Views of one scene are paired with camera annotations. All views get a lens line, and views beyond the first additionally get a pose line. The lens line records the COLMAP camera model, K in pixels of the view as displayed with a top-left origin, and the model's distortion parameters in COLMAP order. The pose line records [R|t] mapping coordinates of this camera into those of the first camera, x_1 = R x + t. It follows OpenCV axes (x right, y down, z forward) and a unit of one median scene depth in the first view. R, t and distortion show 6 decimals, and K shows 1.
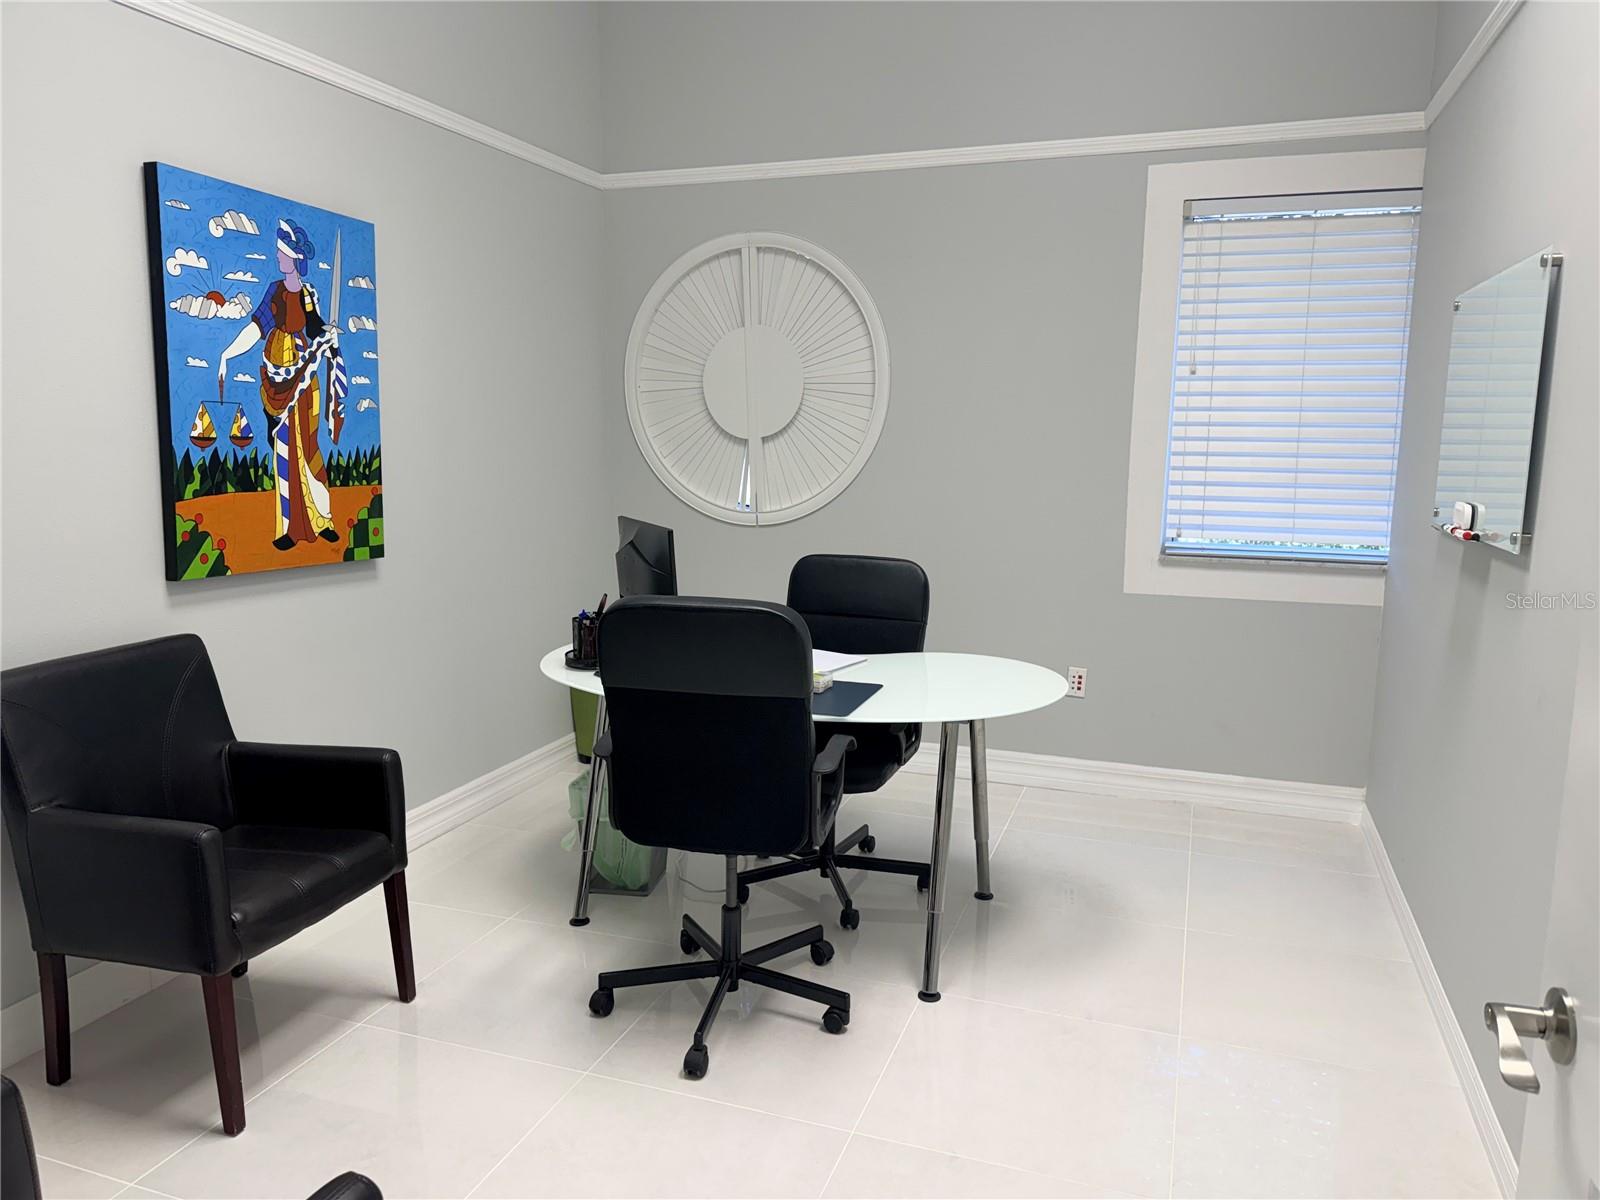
lens RADIAL K [[1122.3, 0, 810.0], [0, 1122.3, 602.7], [0, 0, 1]] dist [0.082399, -0.094458]
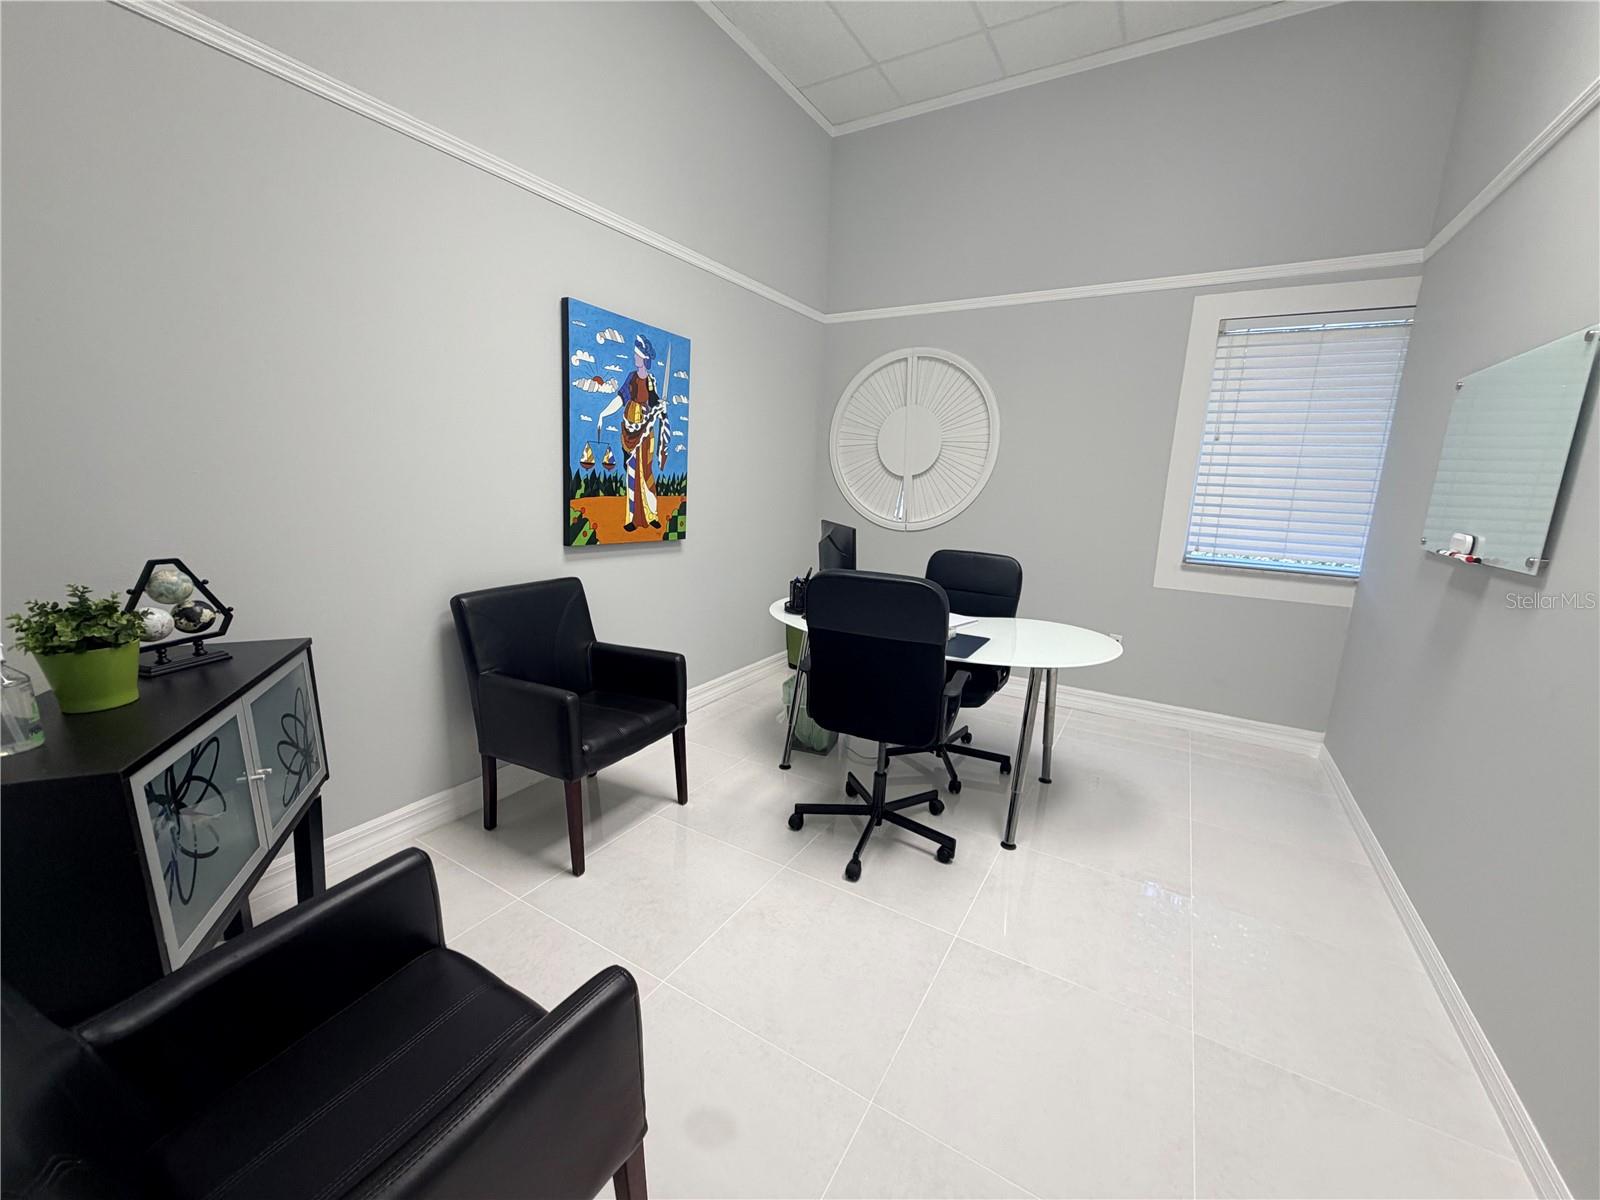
lens RADIAL K [[634.9, 0, 798.0], [0, 634.9, 599.0], [0, 0, 1]] dist [0.003153, 0.000231]
pose [[0.979075, 0.065429, -0.192693, -0.024097], [-0.058949, 0.997492, 0.039175, 0.002579], [0.194772, -0.026996, 0.980477, 0.110358]]
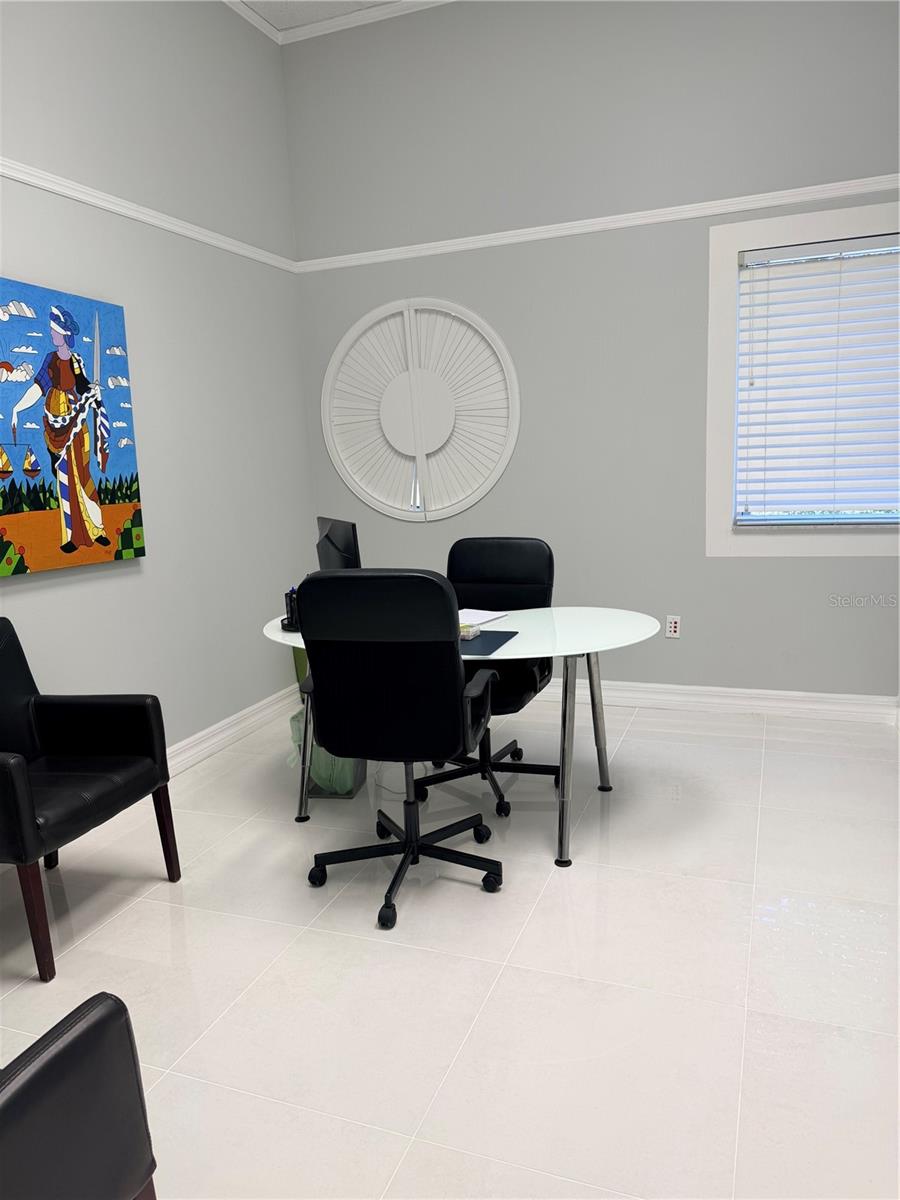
lens RADIAL K [[841.7, 0, 455.8], [0, 841.7, 601.6], [0, 0, 1]] dist [0.082399, -0.094458]
pose [[0.998186, -0.049097, -0.034851, 0.025941], [0.049688, 0.998632, 0.016290, 0.017100], [0.034003, -0.017992, 0.999260, 0.006961]]
